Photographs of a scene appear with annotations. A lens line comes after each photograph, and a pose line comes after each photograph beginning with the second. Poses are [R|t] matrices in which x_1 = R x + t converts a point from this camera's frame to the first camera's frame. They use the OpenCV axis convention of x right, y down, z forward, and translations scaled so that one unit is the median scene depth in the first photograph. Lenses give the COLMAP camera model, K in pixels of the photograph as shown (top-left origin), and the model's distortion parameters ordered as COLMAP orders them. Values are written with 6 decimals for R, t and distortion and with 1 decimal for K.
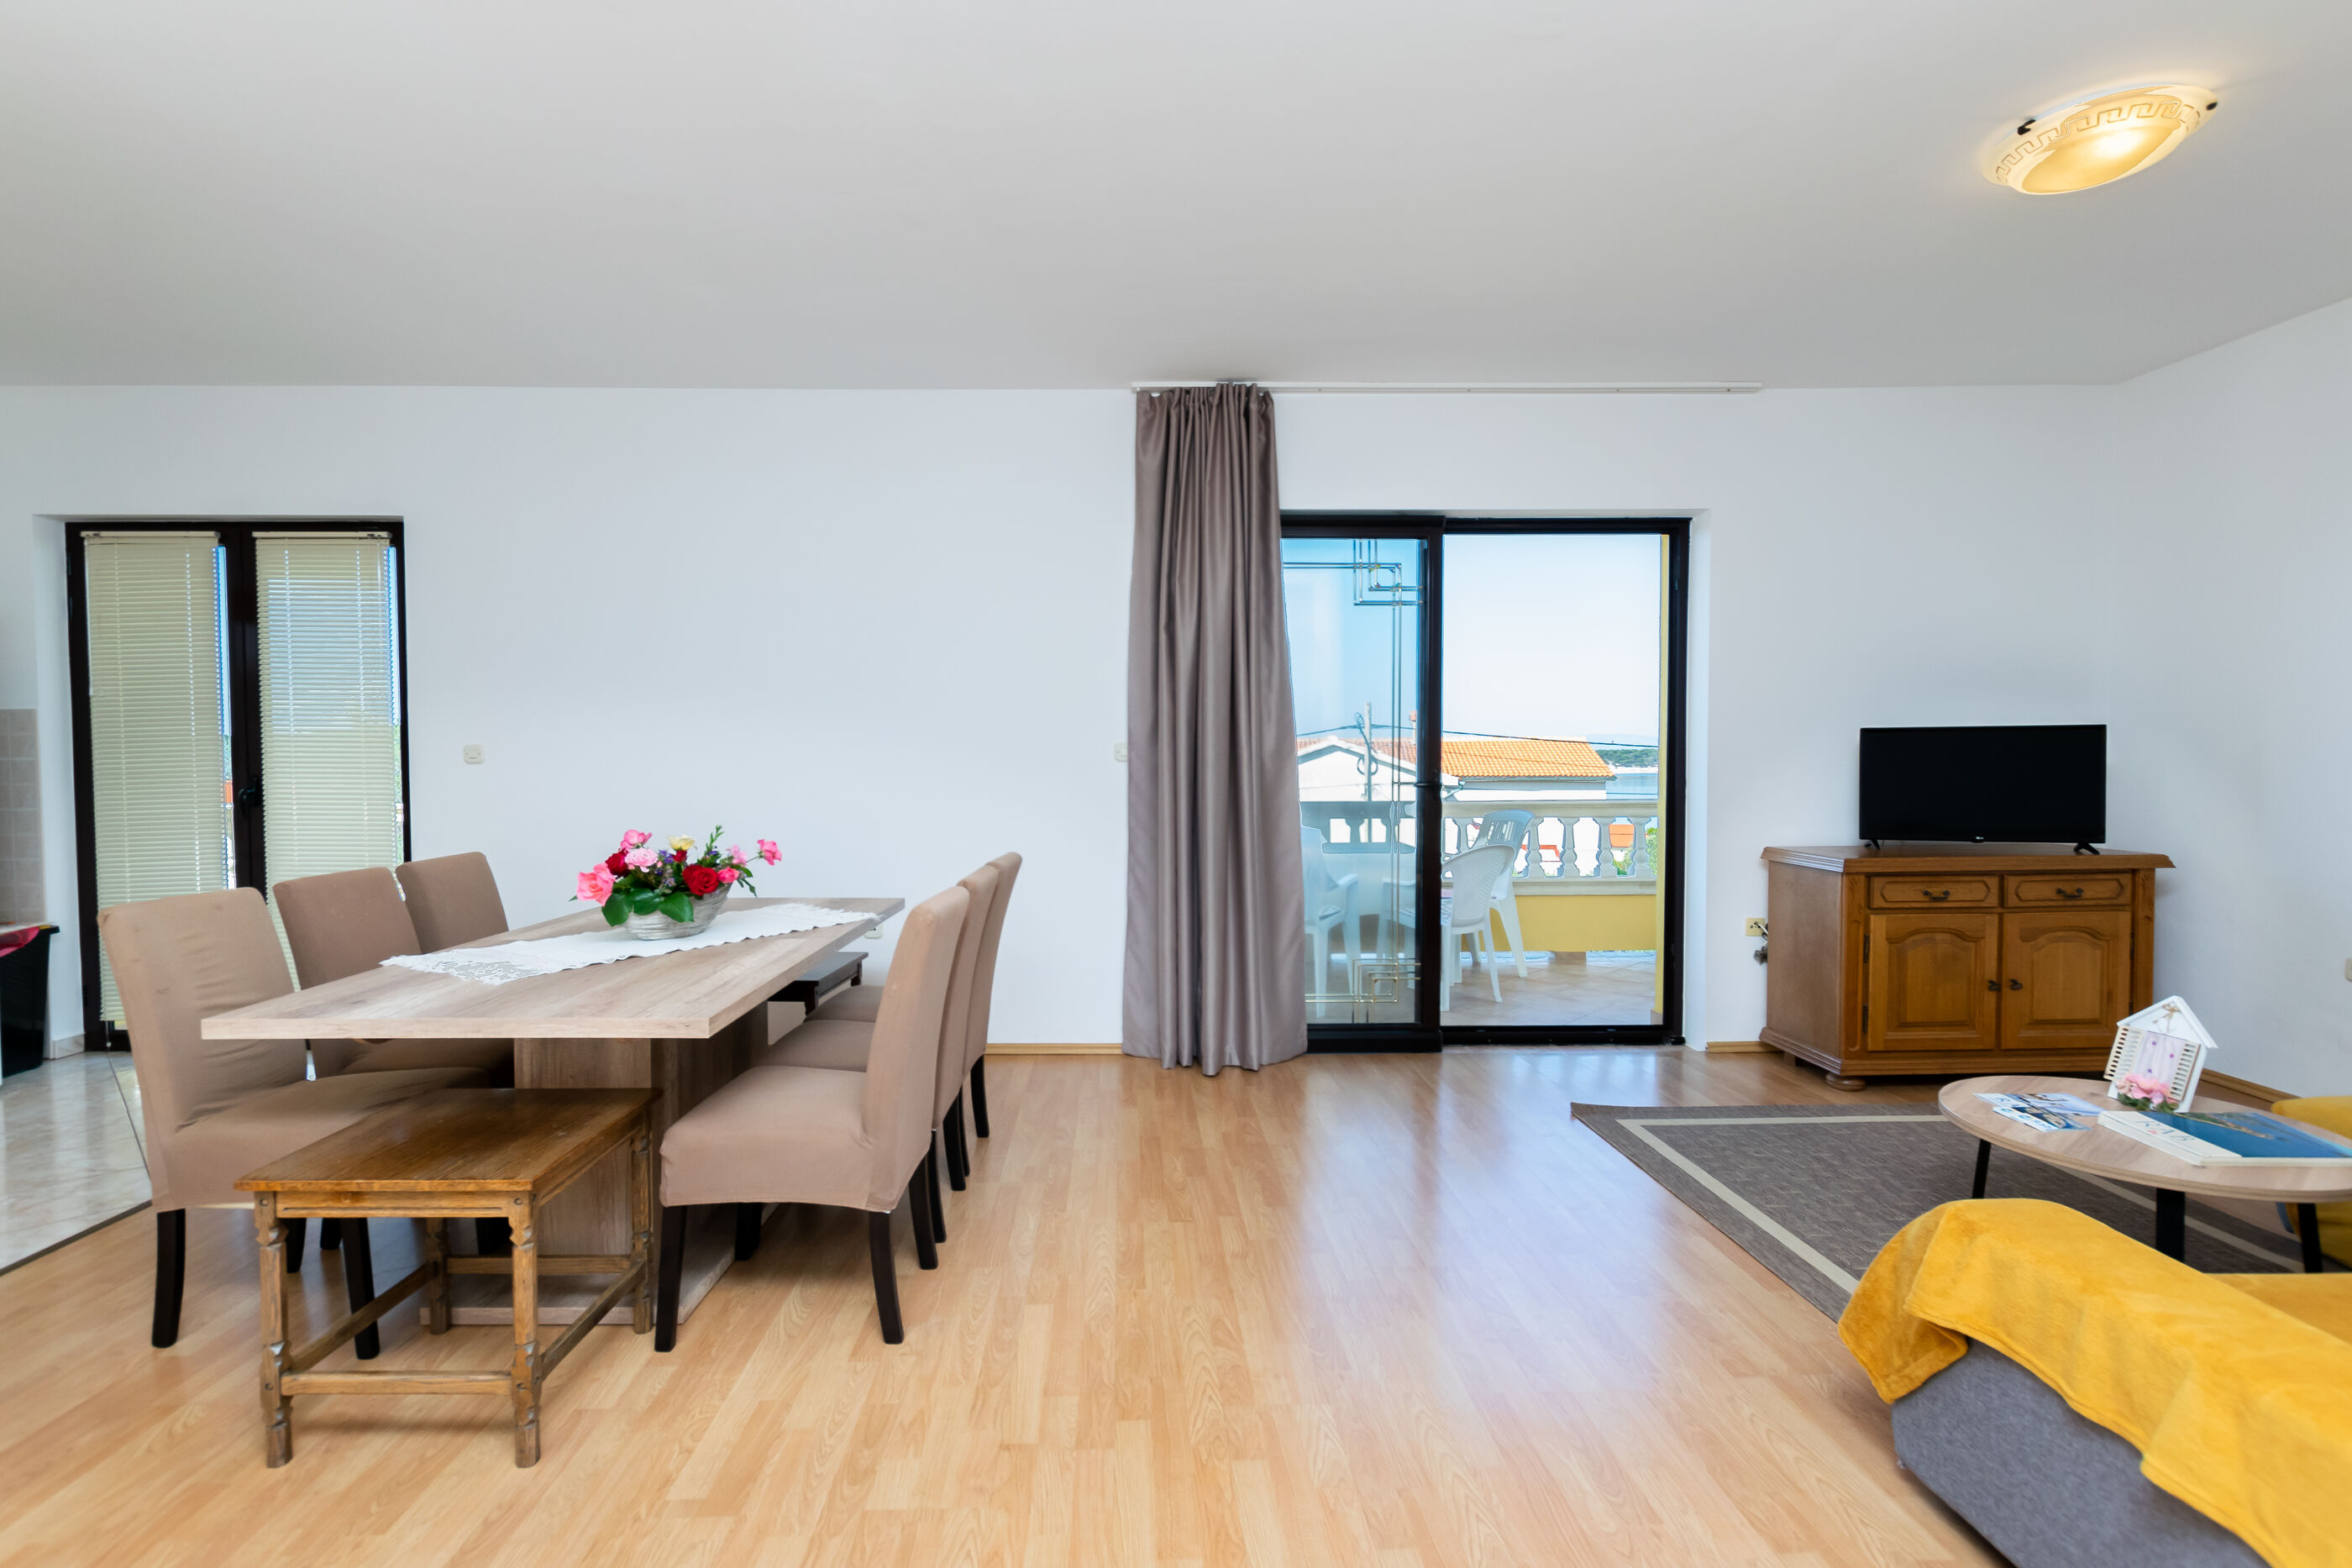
lens RADIAL K [[1024.6, 0, 1175.4], [0, 1024.6, 783.9], [0, 0, 1]] dist [0.009716, -0.005073]
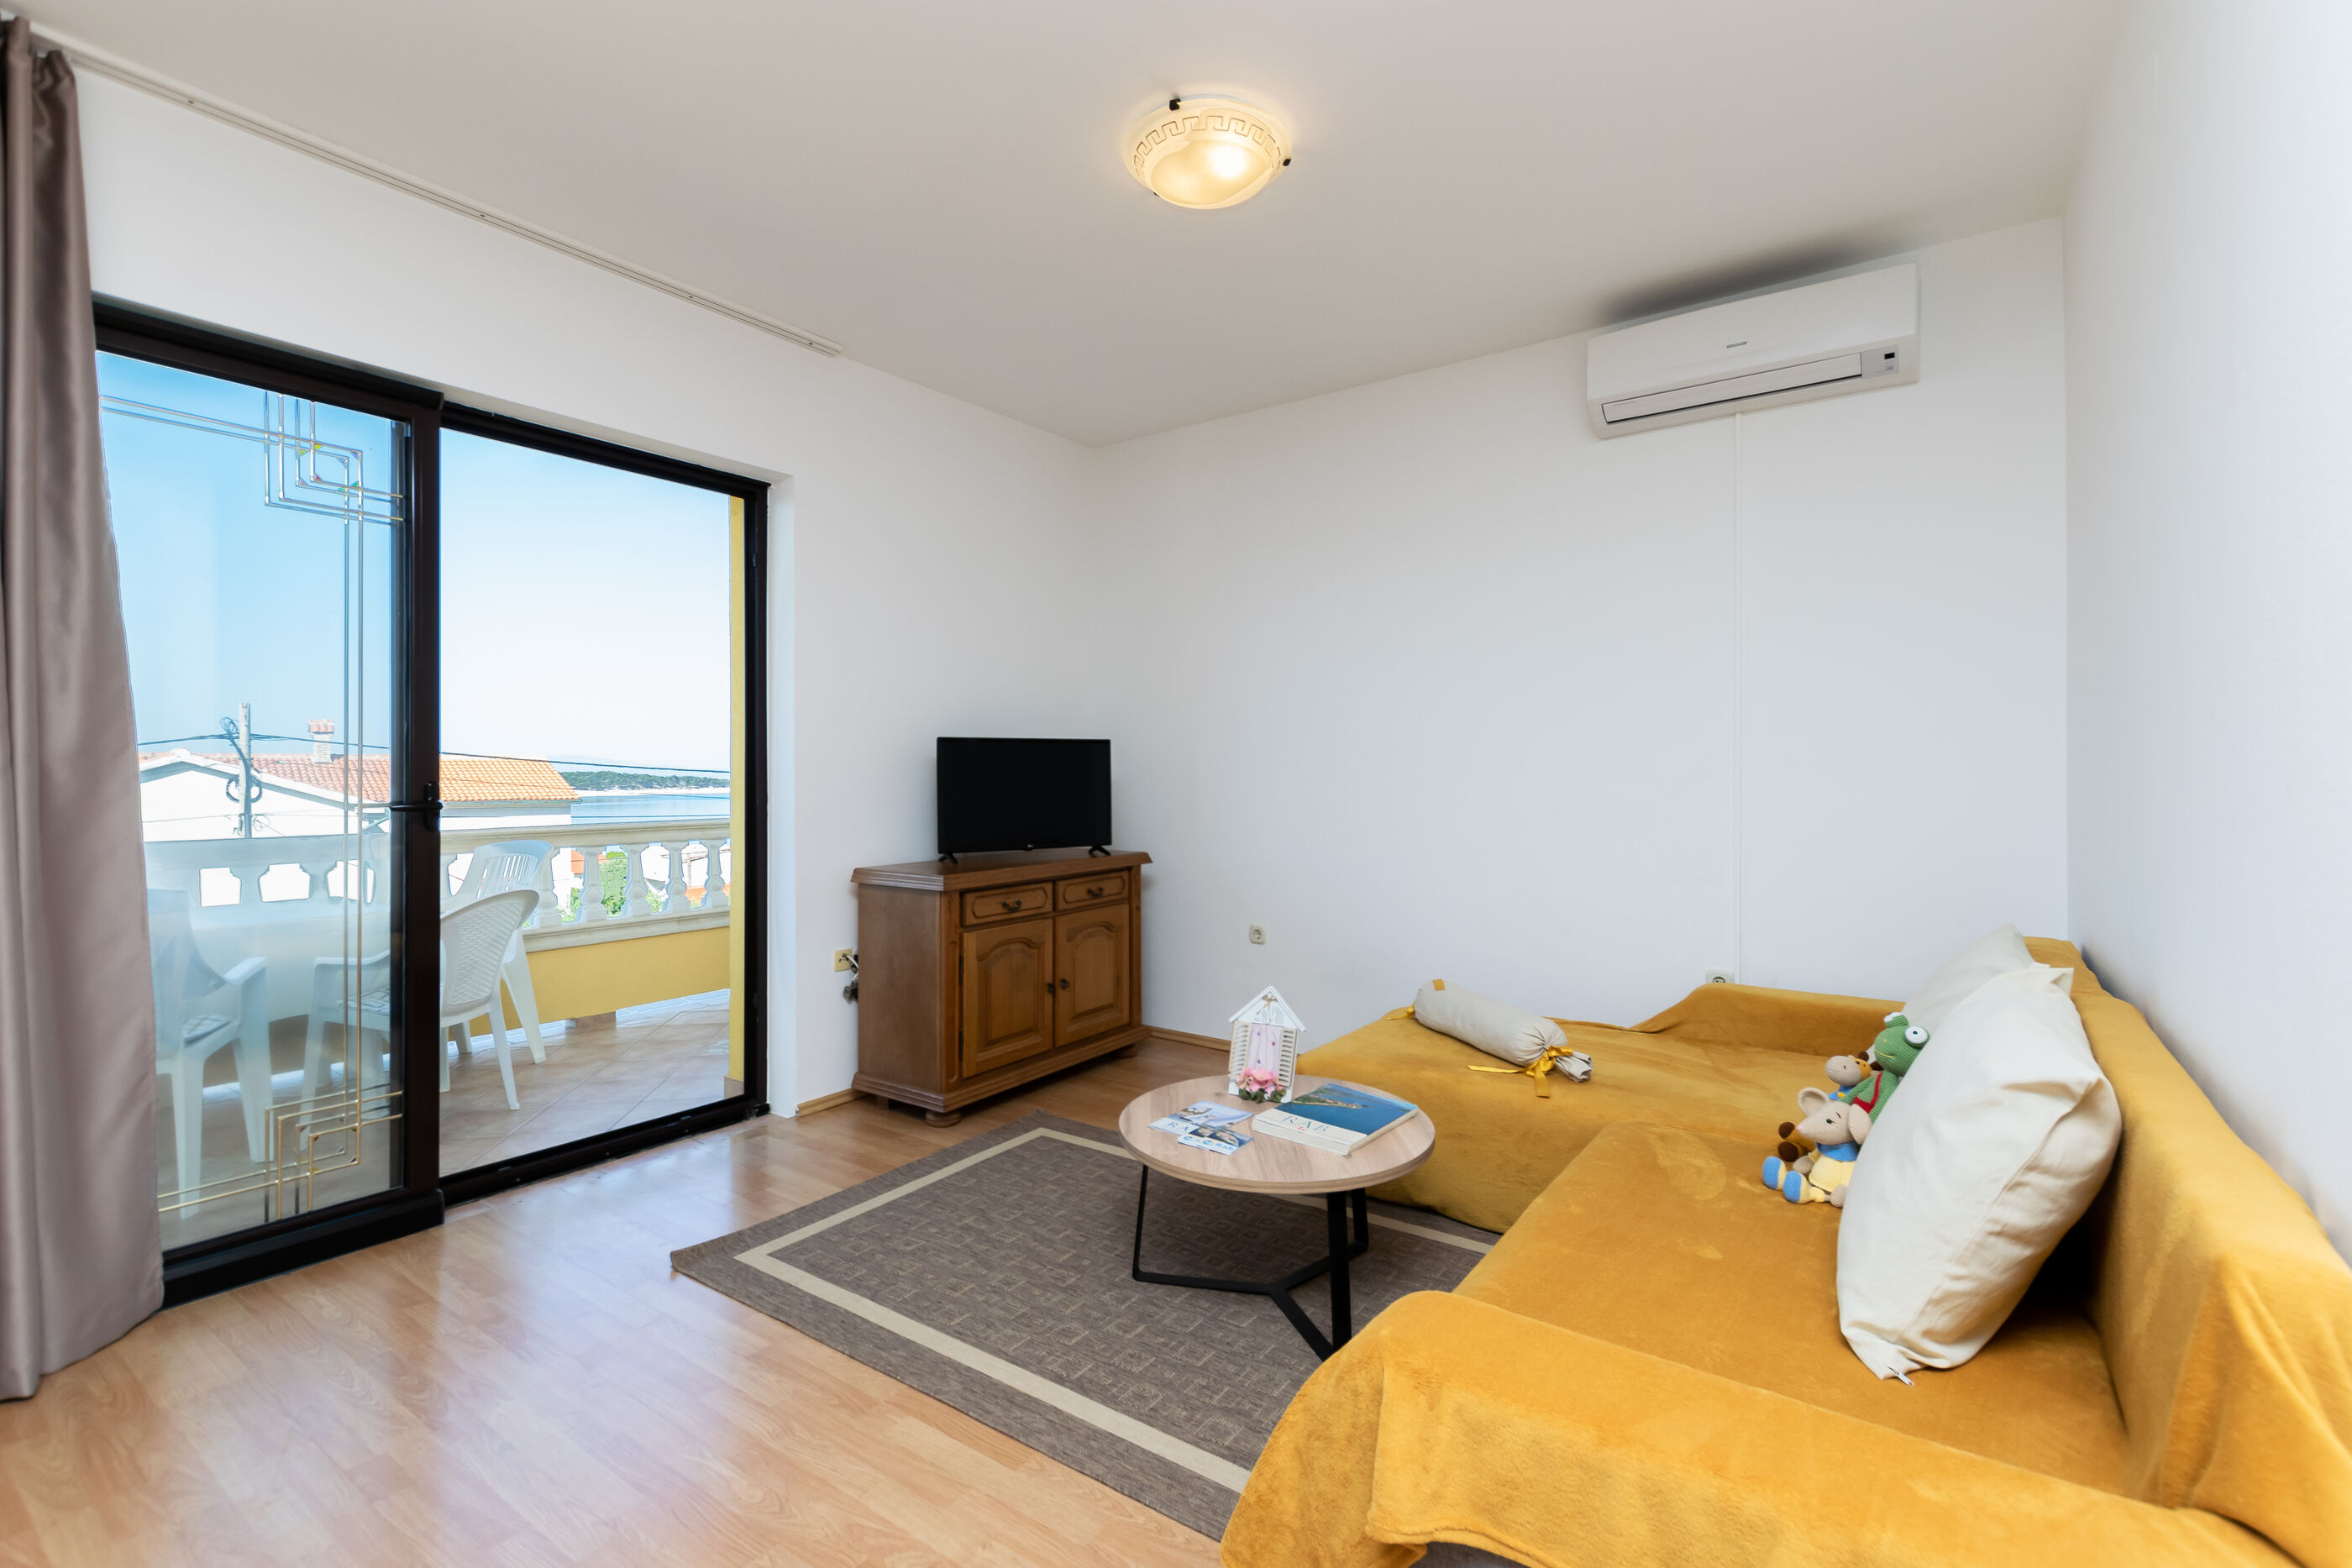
lens RADIAL K [[1024.6, 0, 1096.3], [0, 1024.6, 777.5], [0, 0, 1]] dist [0.009716, -0.005073]
pose [[0.636105, 0.001547, 0.771601, 0.024939], [0.021072, 0.999590, -0.019377, 0.004776], [-0.771314, 0.028585, 0.635812, 0.295859]]
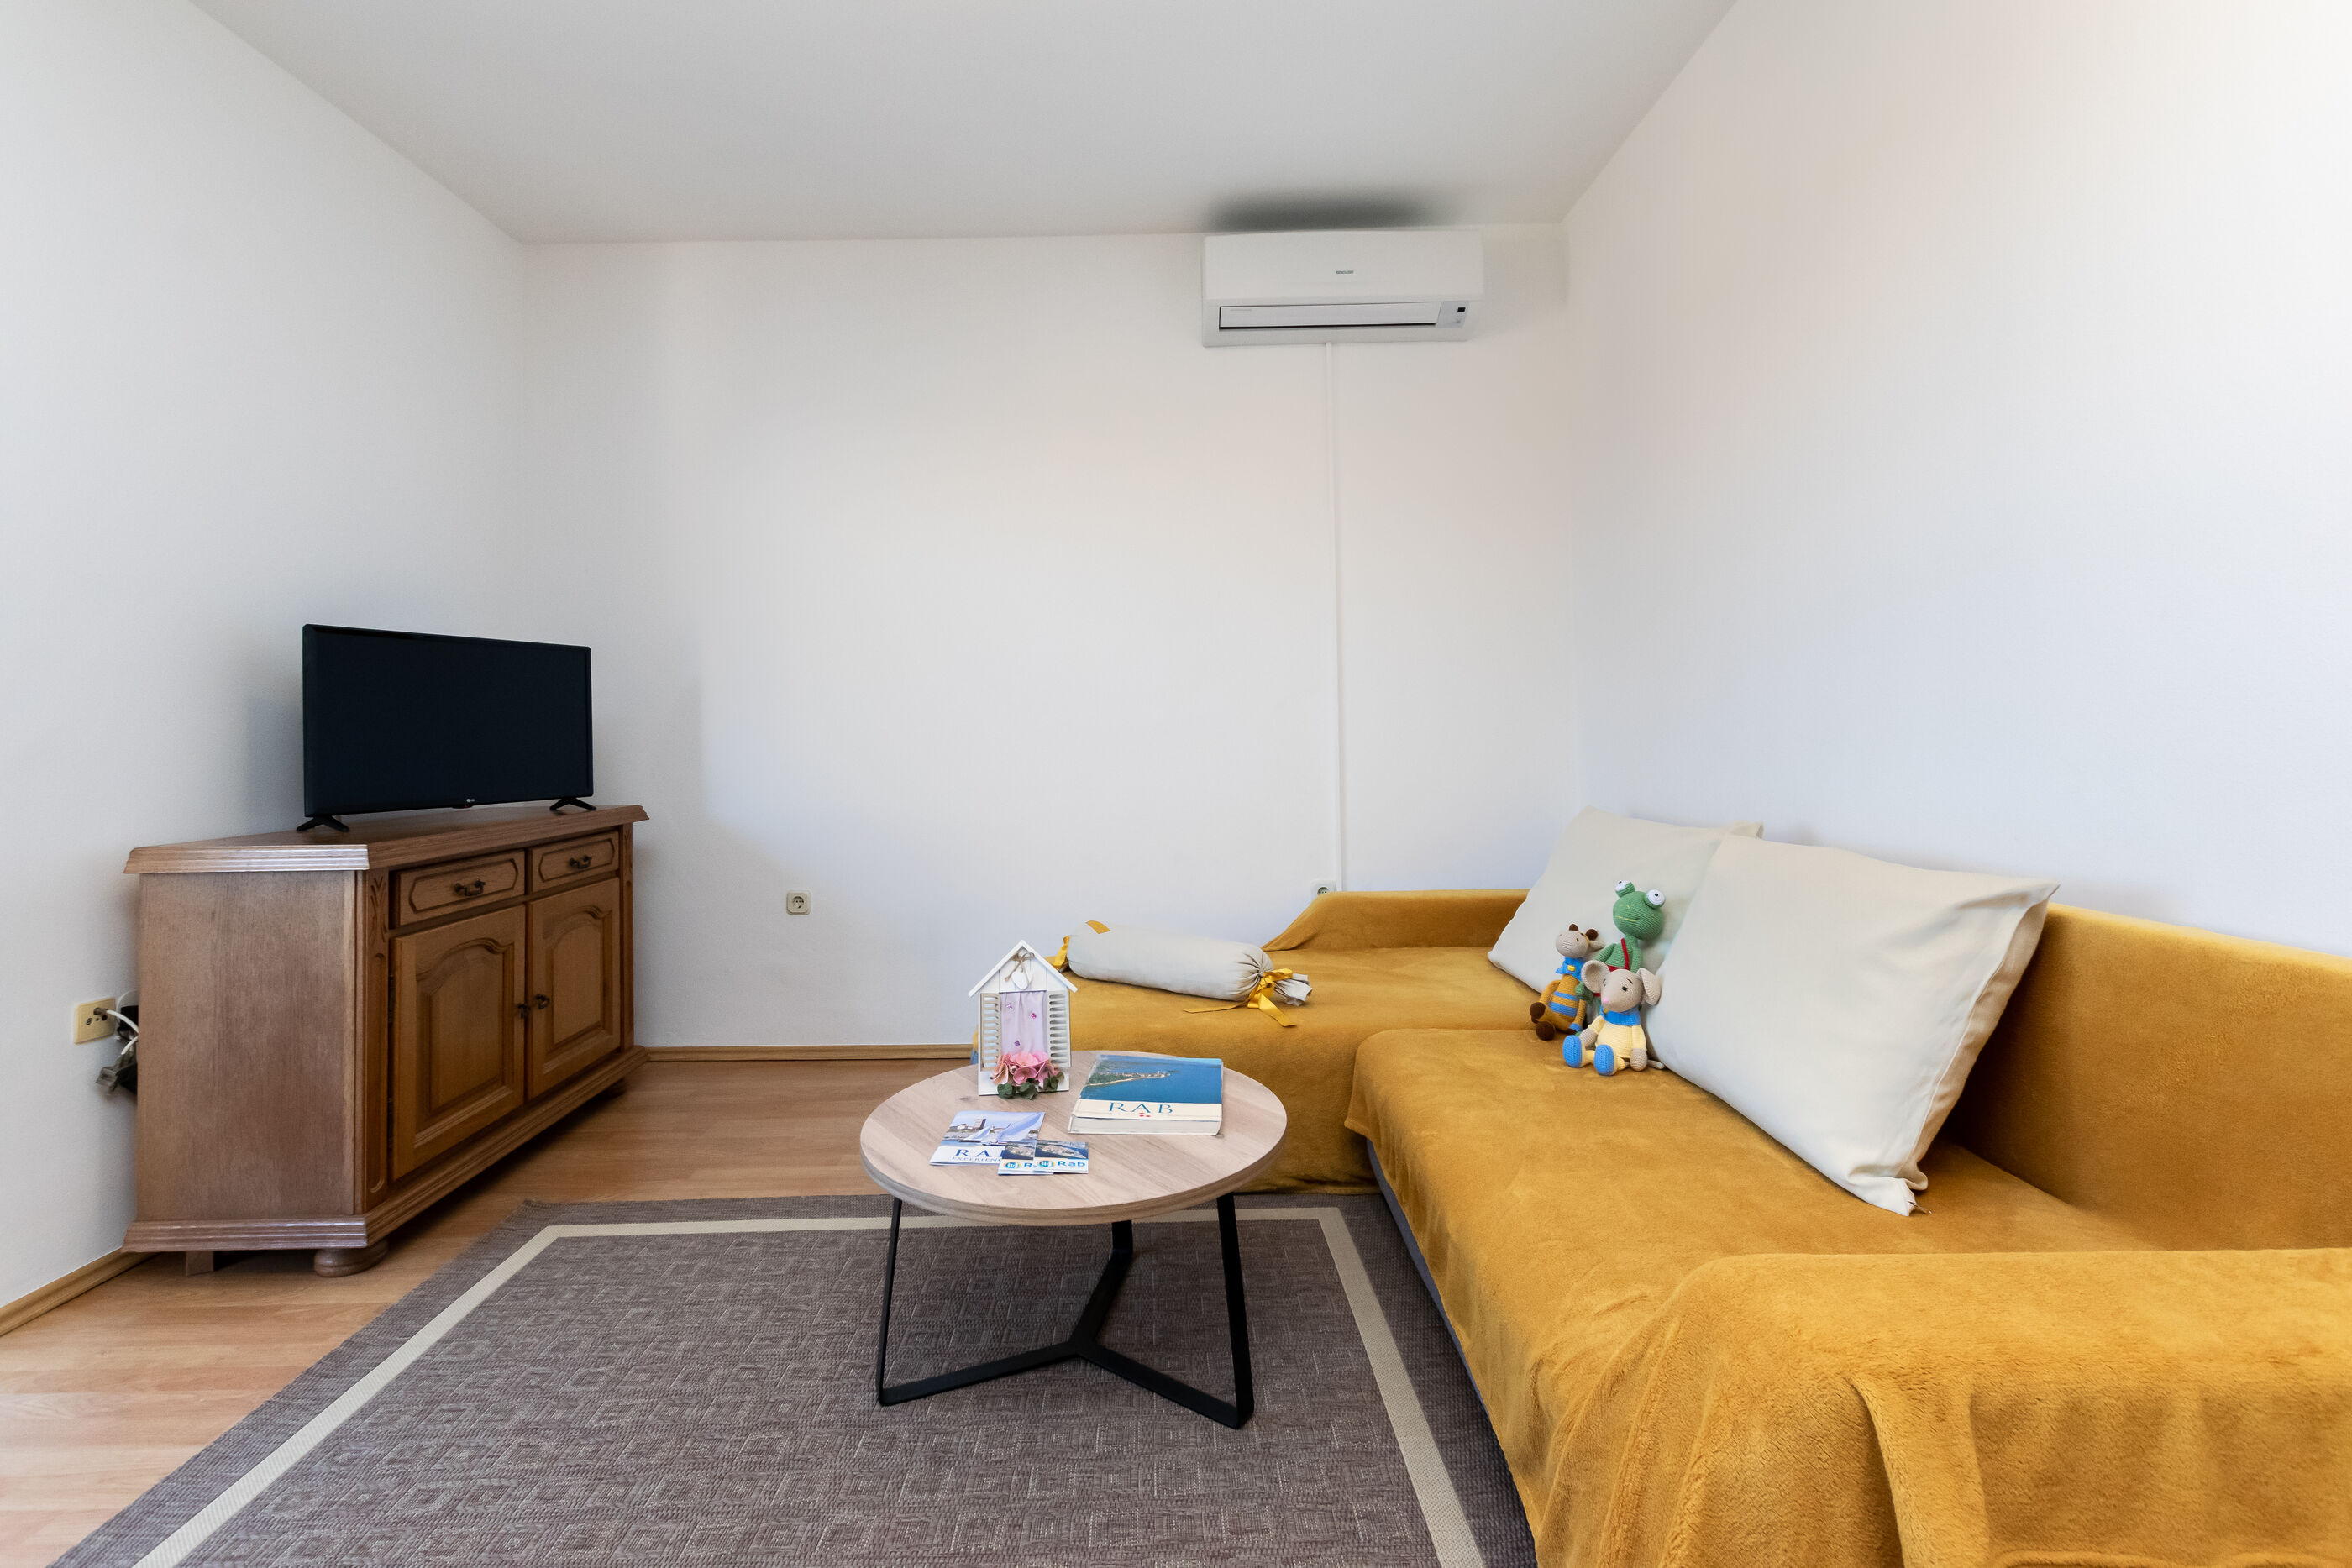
lens RADIAL K [[1088.5, 0, 1134.5], [0, 1088.5, 720.4], [0, 0, 1]] dist [0.006465, -0.002775]
pose [[0.038181, 0.021871, 0.999031, 0.079469], [0.042362, 0.998826, -0.023486, 0.036521], [-0.998373, 0.043218, 0.037210, 0.549515]]
